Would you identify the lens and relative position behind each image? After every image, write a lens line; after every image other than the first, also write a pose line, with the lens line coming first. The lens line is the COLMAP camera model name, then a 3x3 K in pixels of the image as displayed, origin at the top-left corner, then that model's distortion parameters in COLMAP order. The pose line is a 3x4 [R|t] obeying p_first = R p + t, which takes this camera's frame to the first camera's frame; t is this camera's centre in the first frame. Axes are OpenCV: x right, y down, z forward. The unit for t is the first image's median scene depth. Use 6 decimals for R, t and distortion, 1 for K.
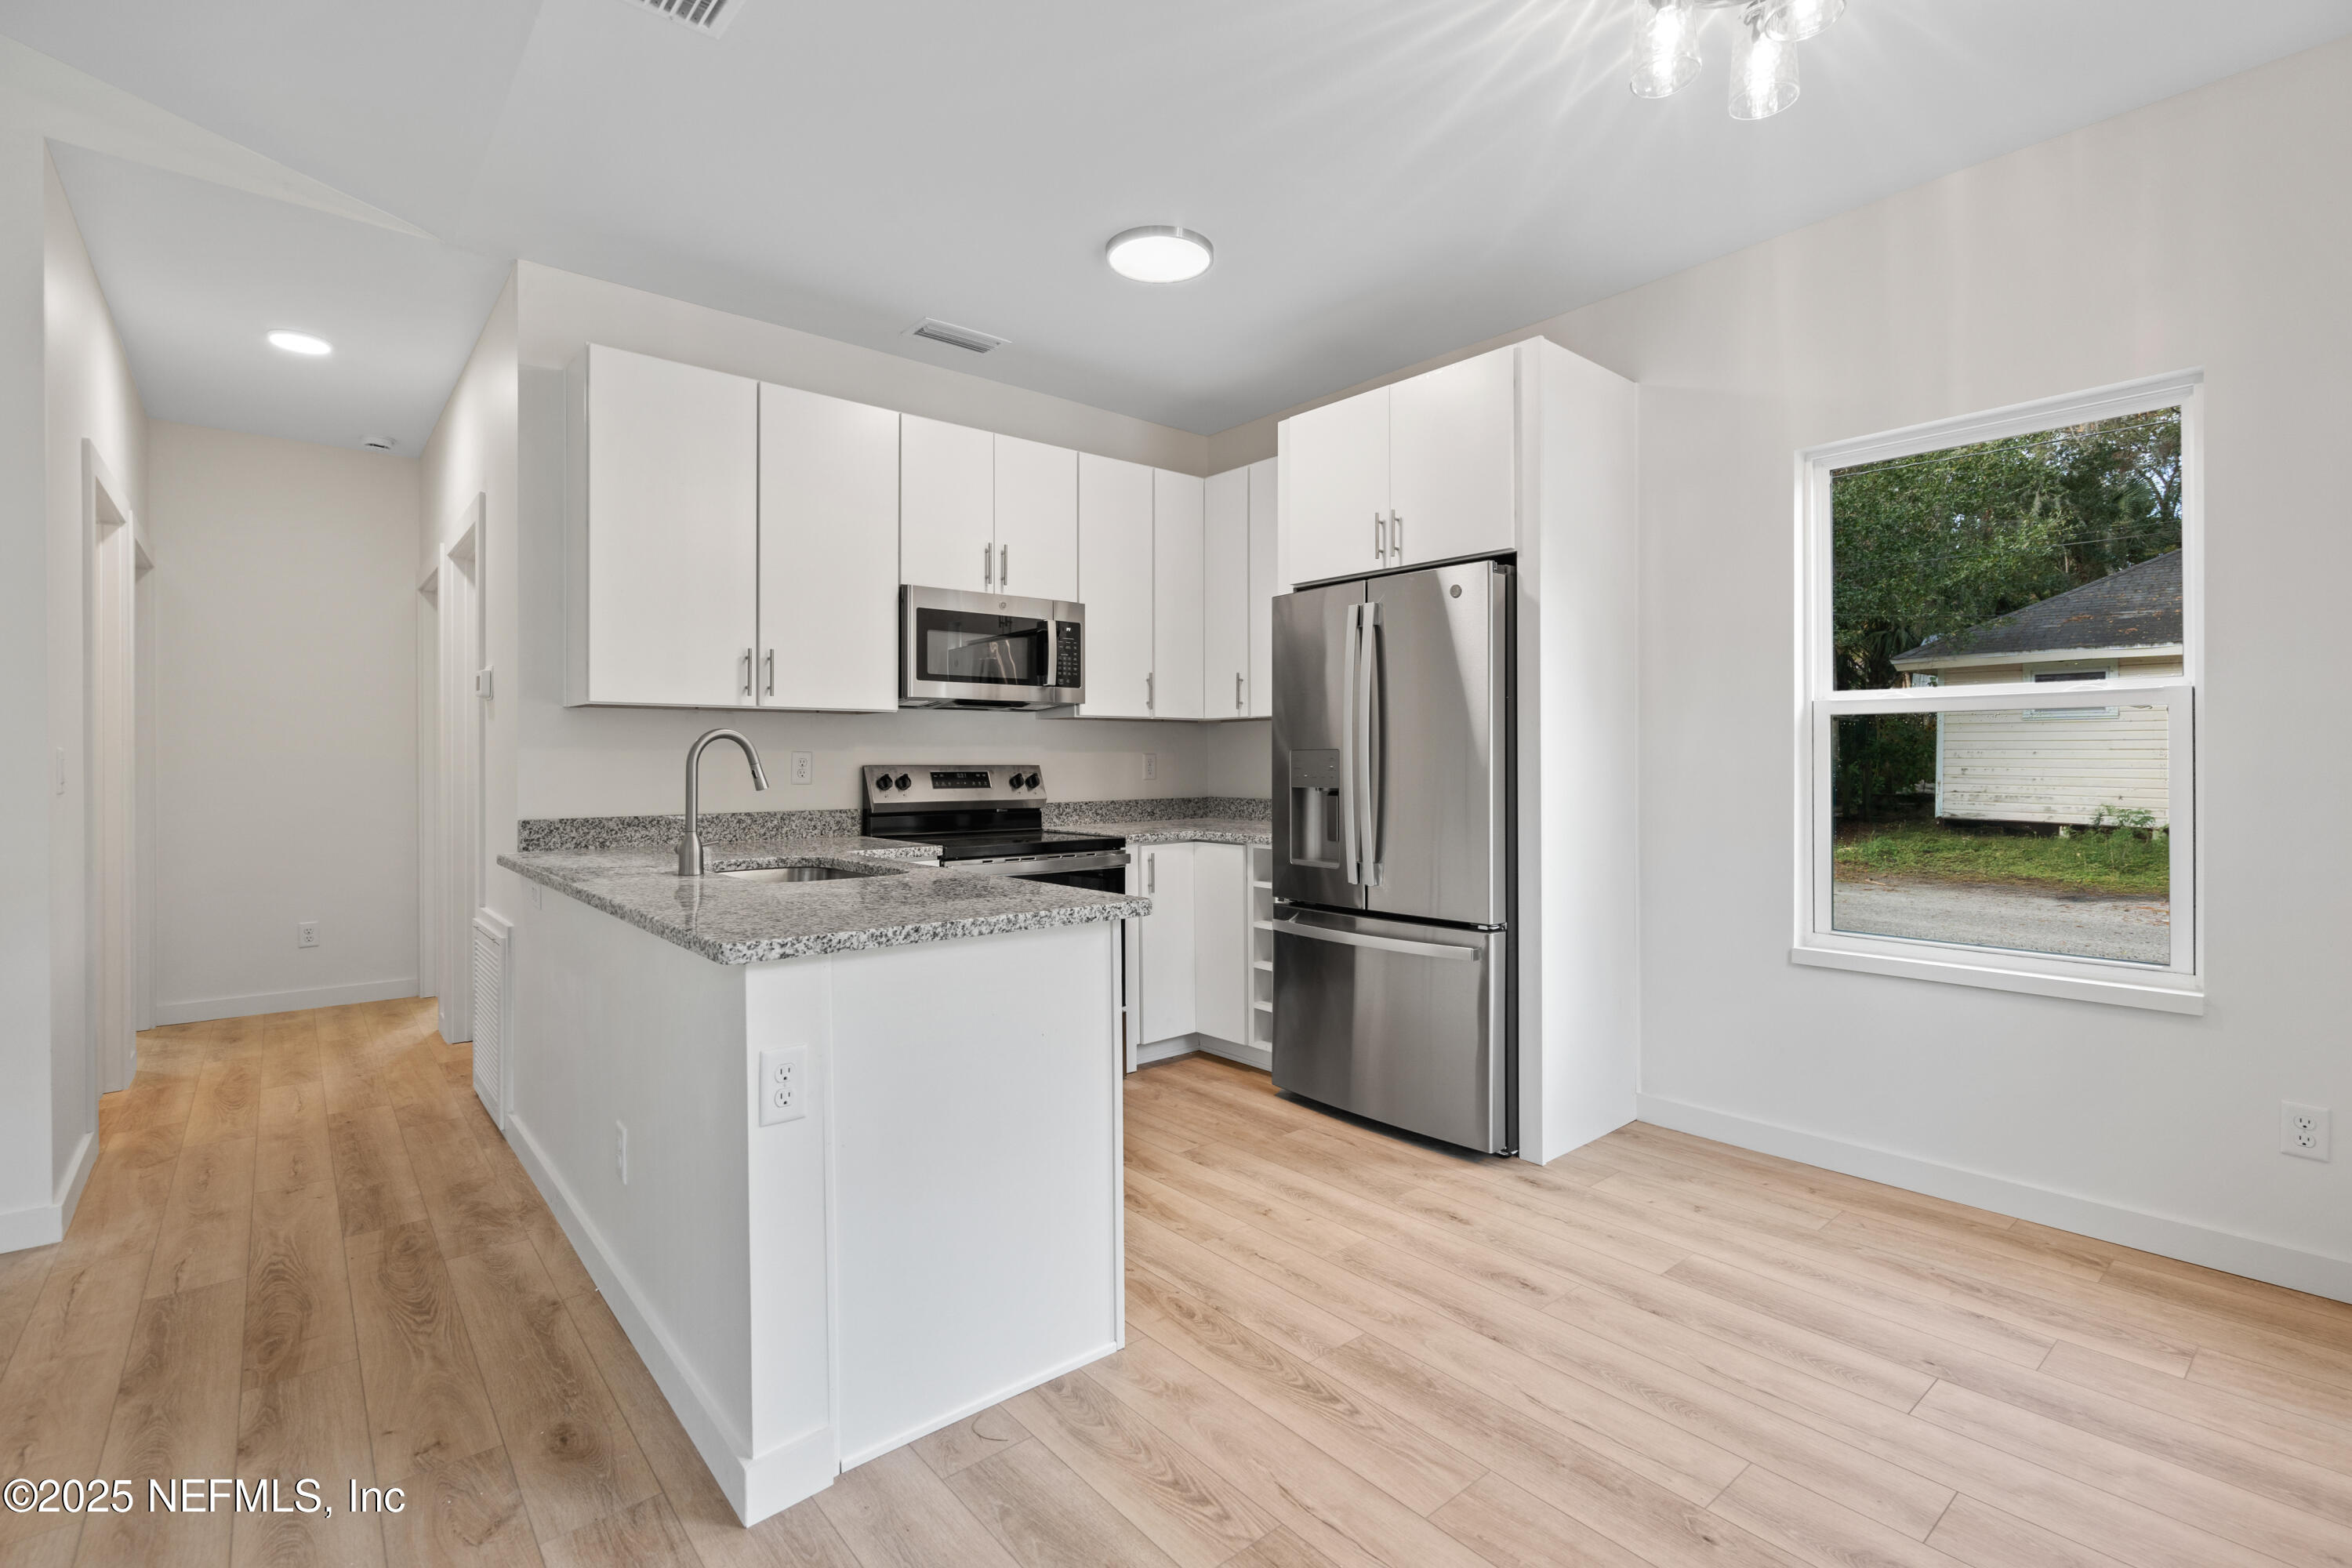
lens RADIAL K [[1076.2, 0, 1177.1], [0, 1076.2, 764.1], [0, 0, 1]] dist [-0.006766, 0.003482]
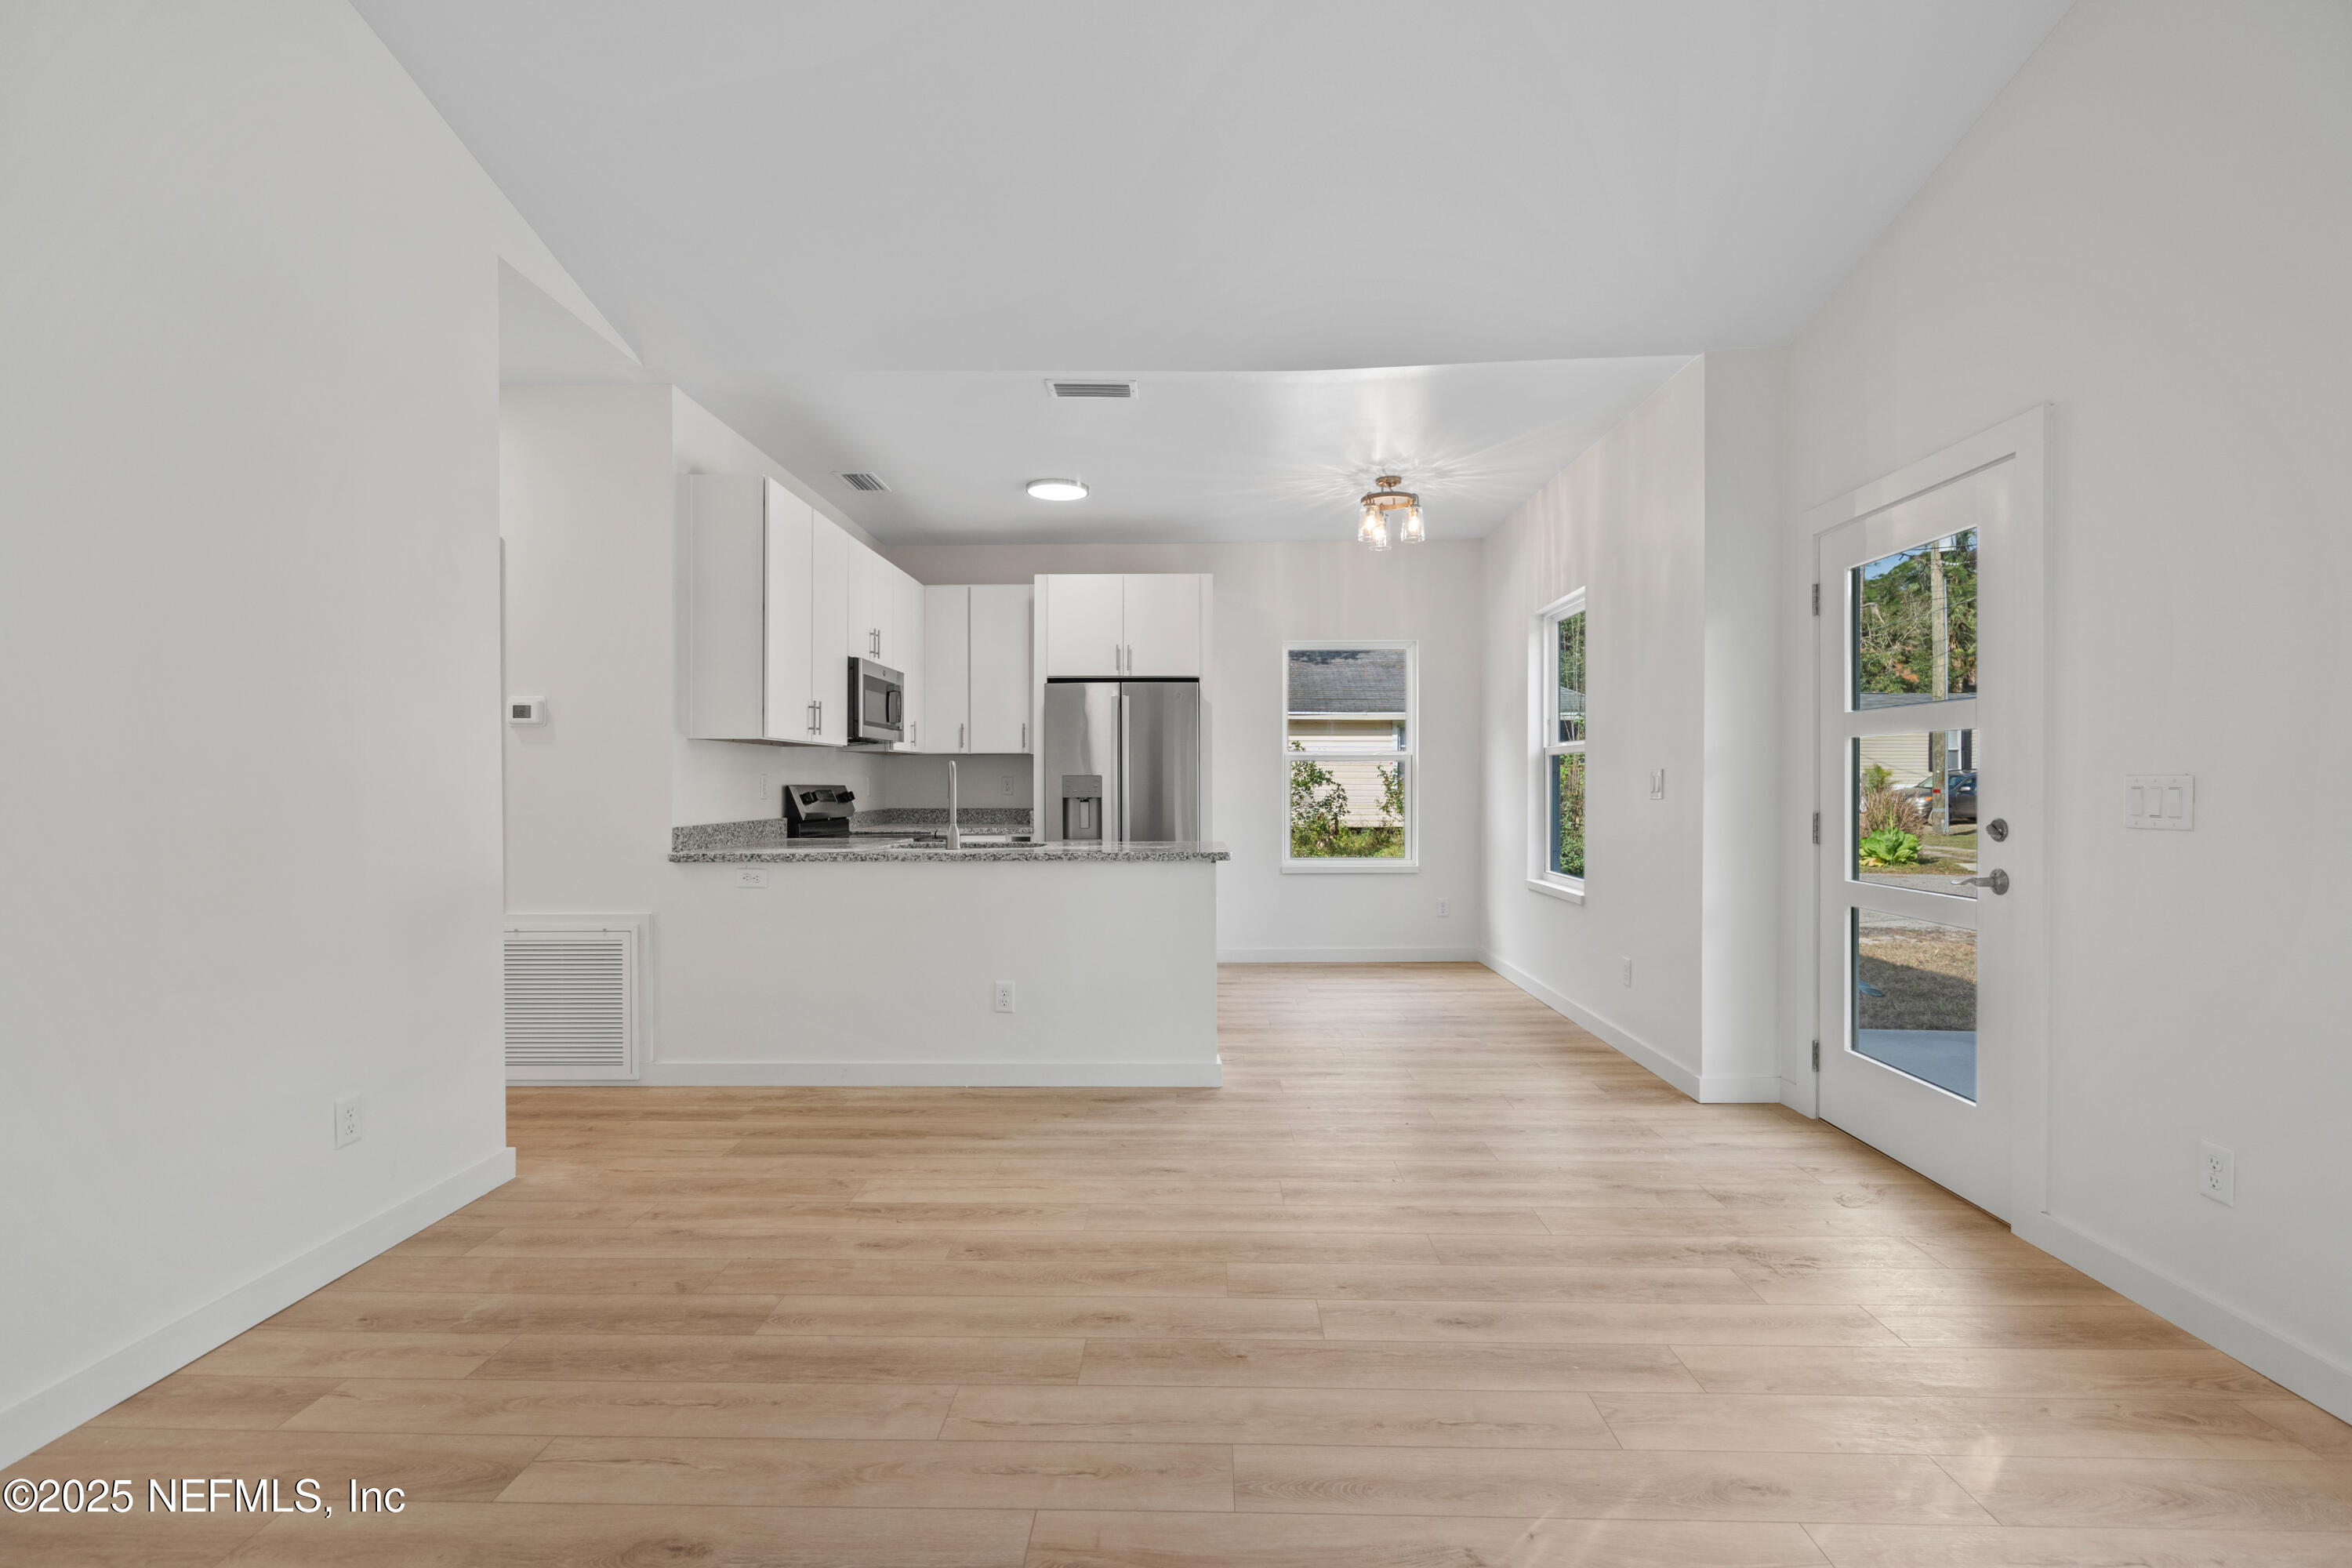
lens RADIAL K [[1076.2, 0, 1177.7], [0, 1076.2, 782.5], [0, 0, 1]] dist [-0.006766, 0.003482]
pose [[0.663346, 0.001192, 0.748312, -1.033877], [0.004351, 0.999976, -0.005450, 0.008316], [-0.748301, 0.006871, 0.663324, -0.257104]]
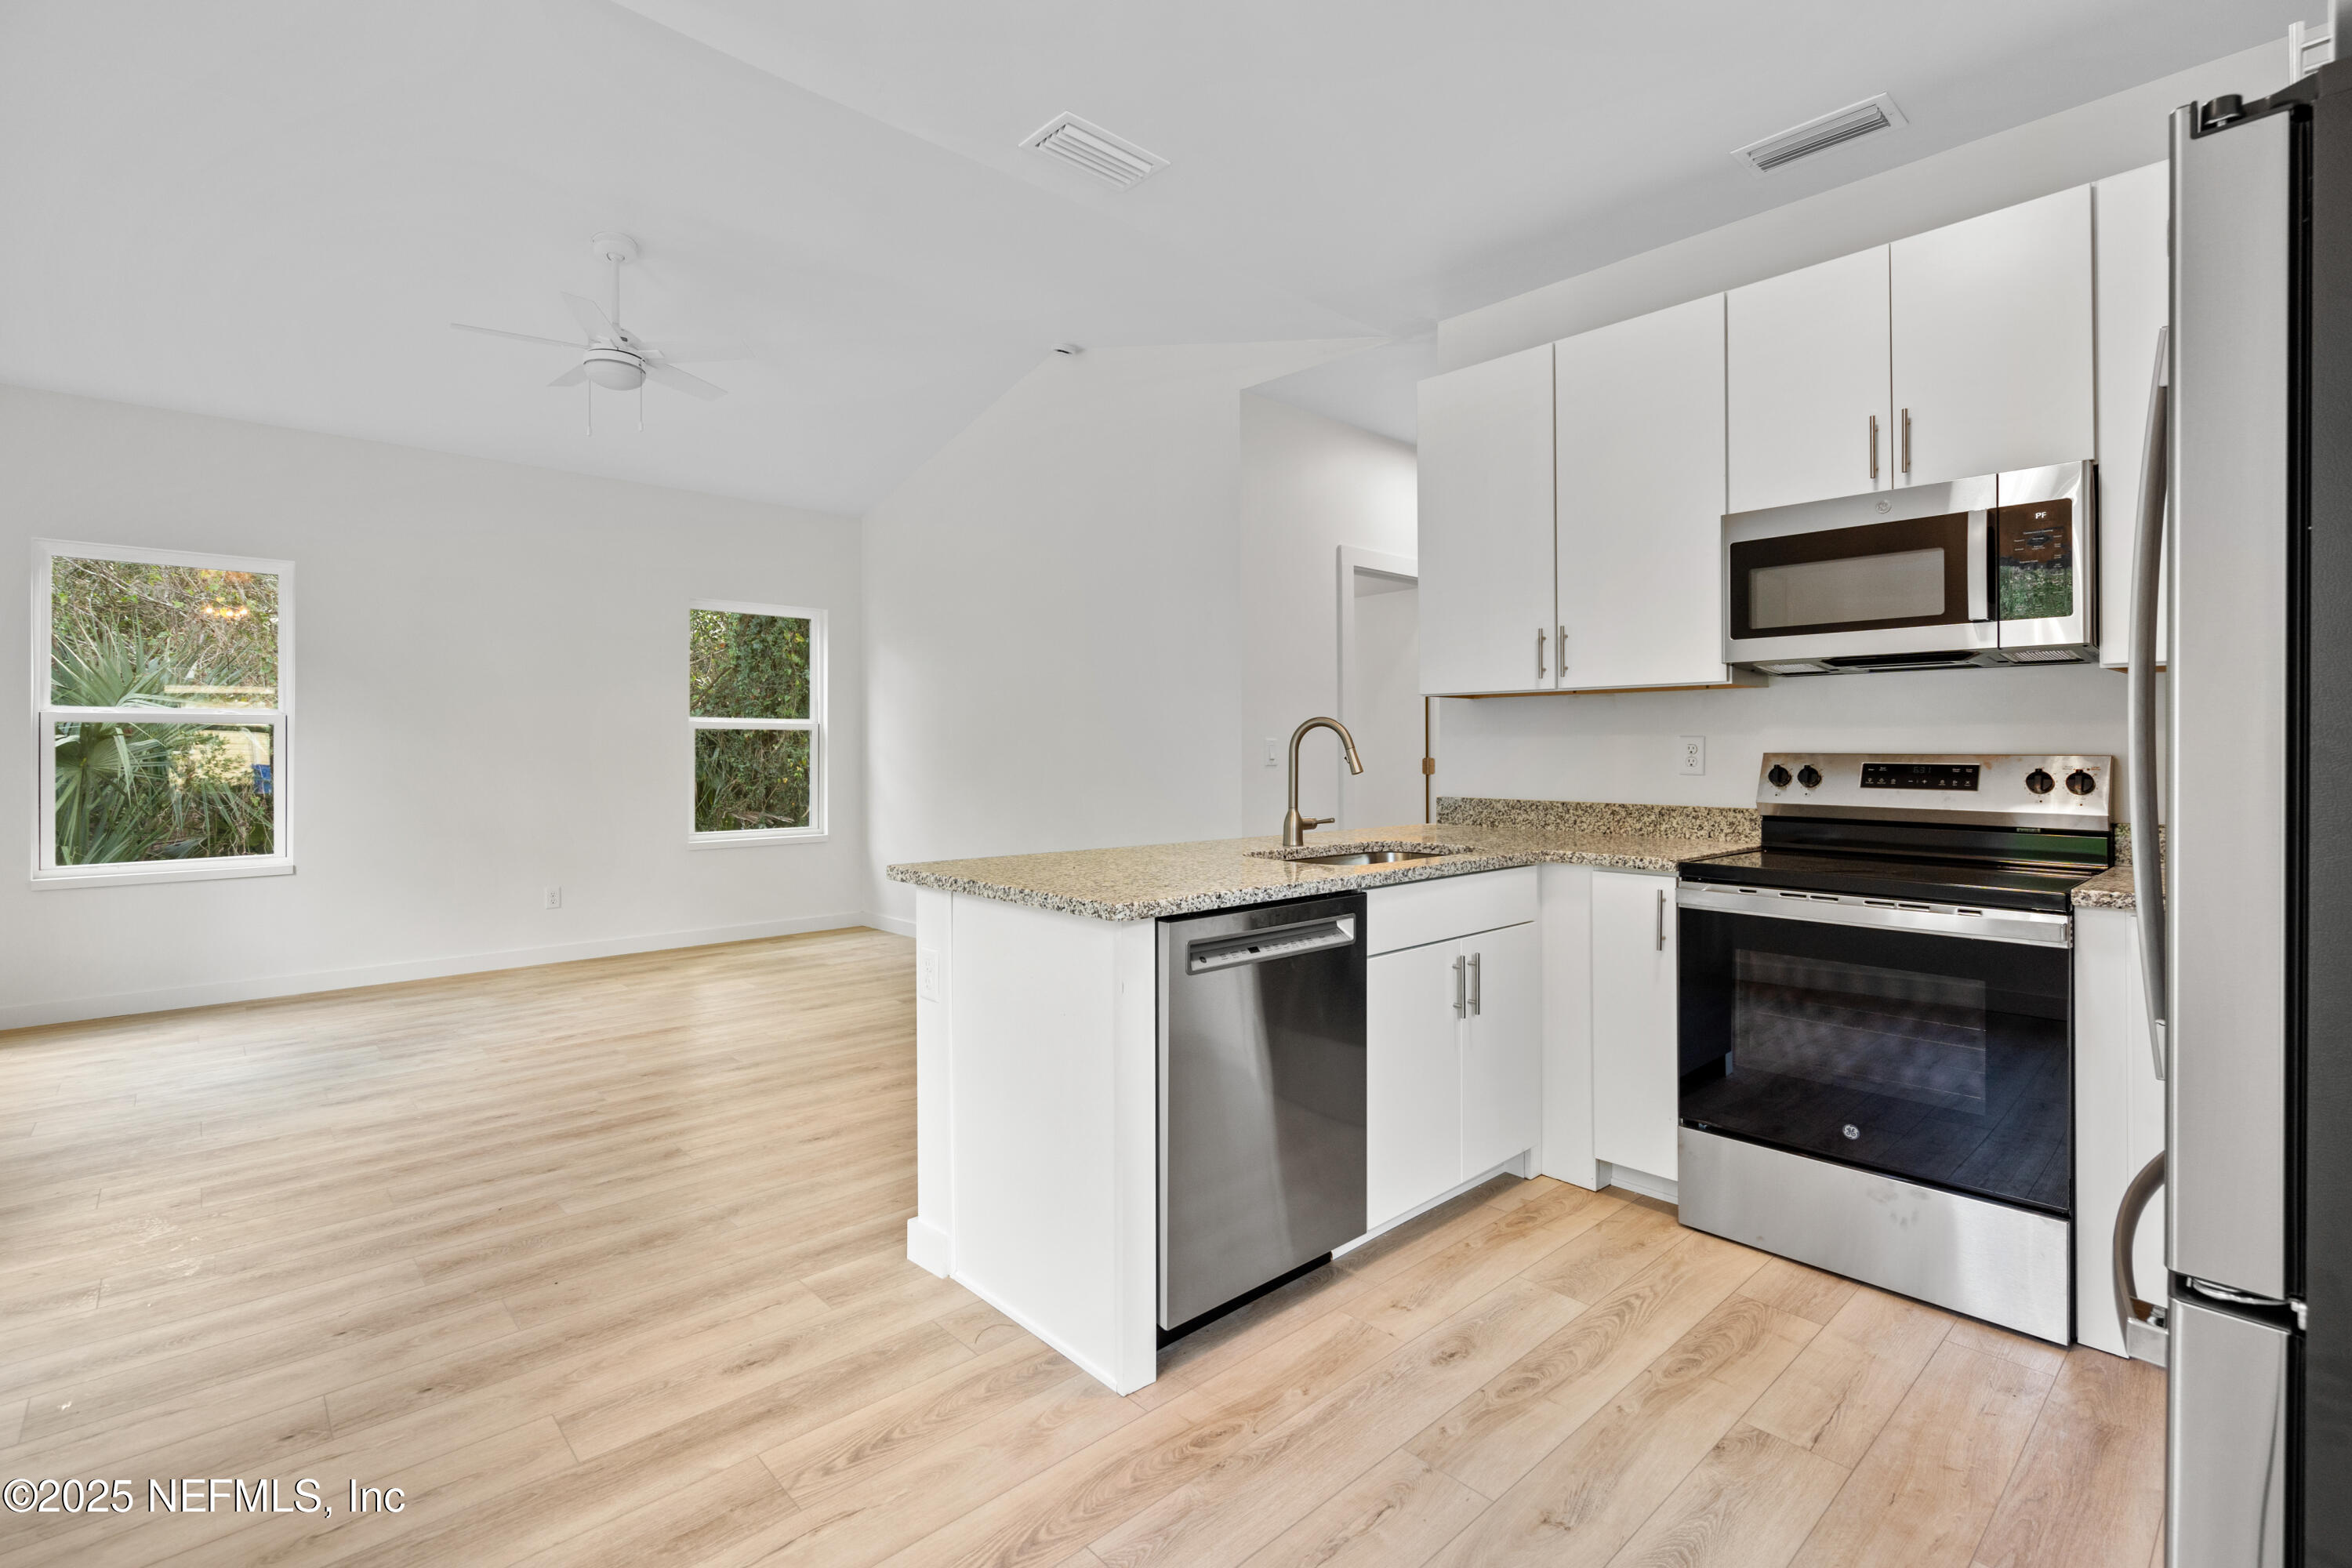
lens RADIAL K [[1076.2, 0, 1177.8], [0, 1076.2, 756.8], [0, 0, 1]] dist [-0.006766, 0.003482]
pose [[0.041749, 0.010053, -0.999078, 0.492109], [-0.004505, 0.999941, 0.009874, -0.002126], [0.999118, 0.004089, 0.041791, 0.582612]]
